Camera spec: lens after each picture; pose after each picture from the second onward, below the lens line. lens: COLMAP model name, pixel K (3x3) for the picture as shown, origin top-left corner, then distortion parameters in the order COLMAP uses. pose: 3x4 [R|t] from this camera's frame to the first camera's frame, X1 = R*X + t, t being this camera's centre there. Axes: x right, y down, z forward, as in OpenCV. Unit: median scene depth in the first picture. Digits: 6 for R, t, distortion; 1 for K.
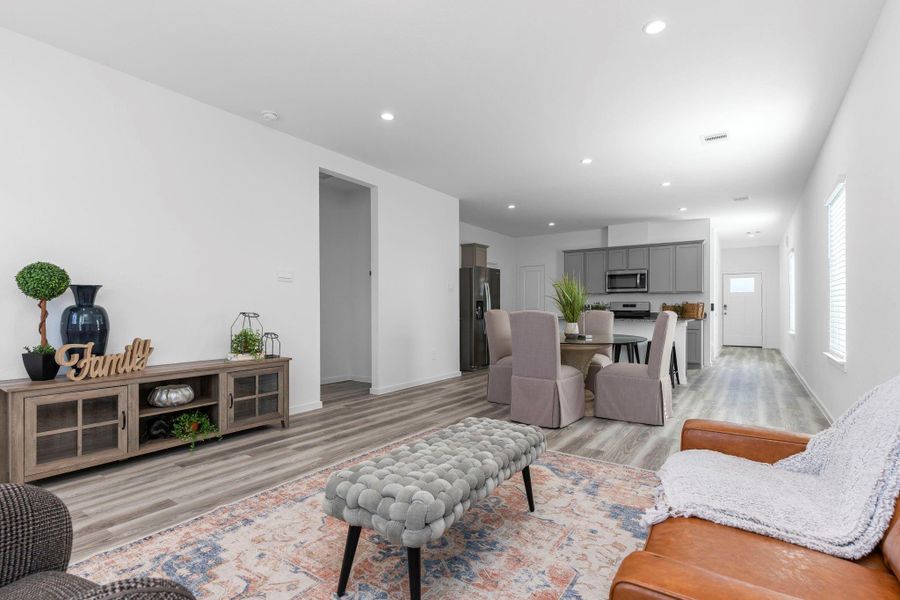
lens RADIAL K [[433.7, 0, 452.2], [0, 433.7, 313.5], [0, 0, 1]] dist [-0.000430, -0.002738]
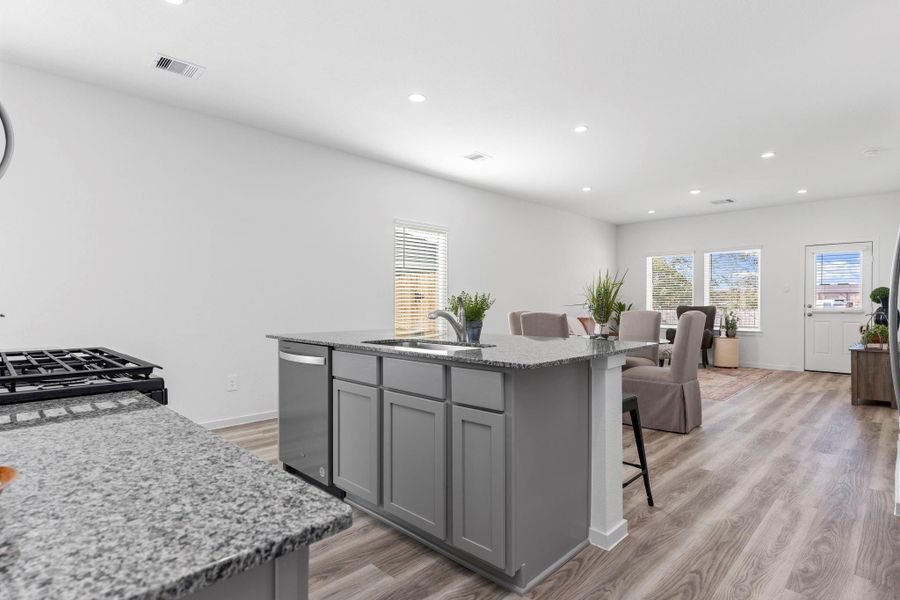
lens RADIAL K [[467.1, 0, 448.1], [0, 467.1, 305.5], [0, 0, 1]] dist [-0.003531, -0.001622]
pose [[-0.984656, -0.002841, 0.174484, 0.375380], [-0.000544, 0.999913, 0.013212, -0.027022], [-0.174506, 0.012914, -0.984571, 1.786149]]
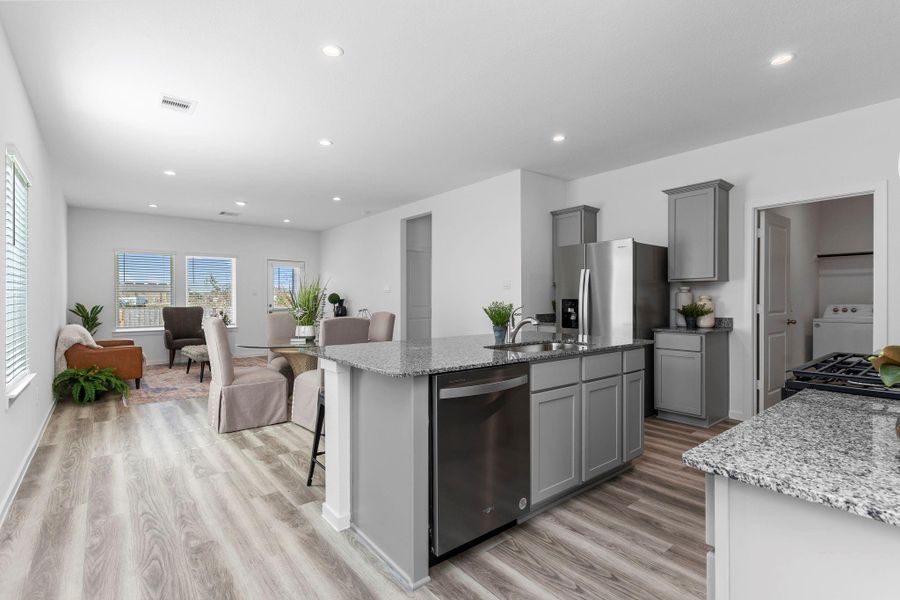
lens RADIAL K [[425.7, 0, 449.6], [0, 425.7, 305.4], [0, 0, 1]] dist [0.003875, -0.002399]
pose [[-0.279089, 0.013425, -0.960171, 0.989647], [-0.006520, 0.999853, 0.015875, -0.039404], [0.960243, 0.010690, -0.278961, 1.377085]]
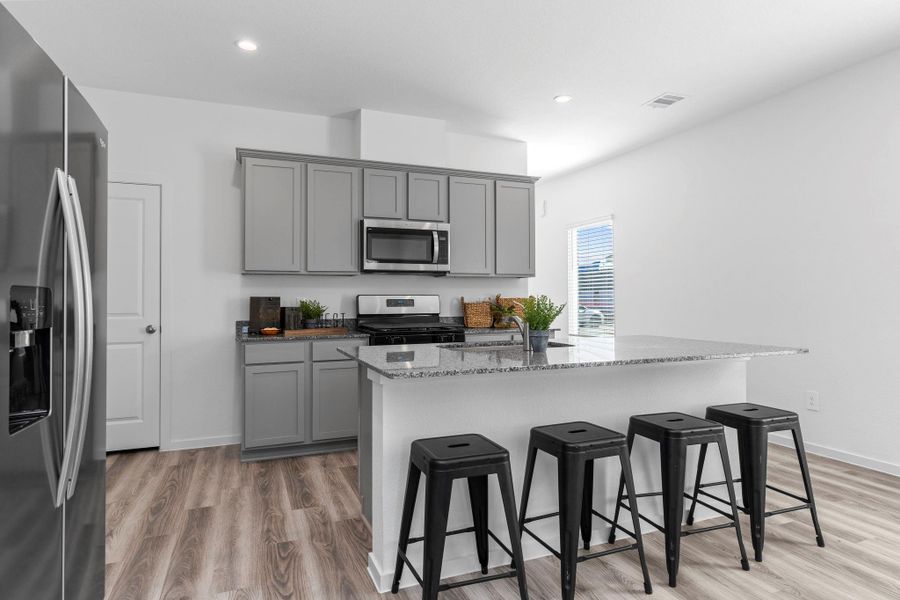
lens RADIAL K [[519.1, 0, 452.9], [0, 519.1, 290.5], [0, 0, 1]] dist [0.000065, 0.002043]
pose [[0.549730, 0.009513, 0.835288, -0.002673], [0.014466, 0.999677, -0.020906, -0.031125], [-0.835217, 0.023576, 0.549415, 1.090259]]
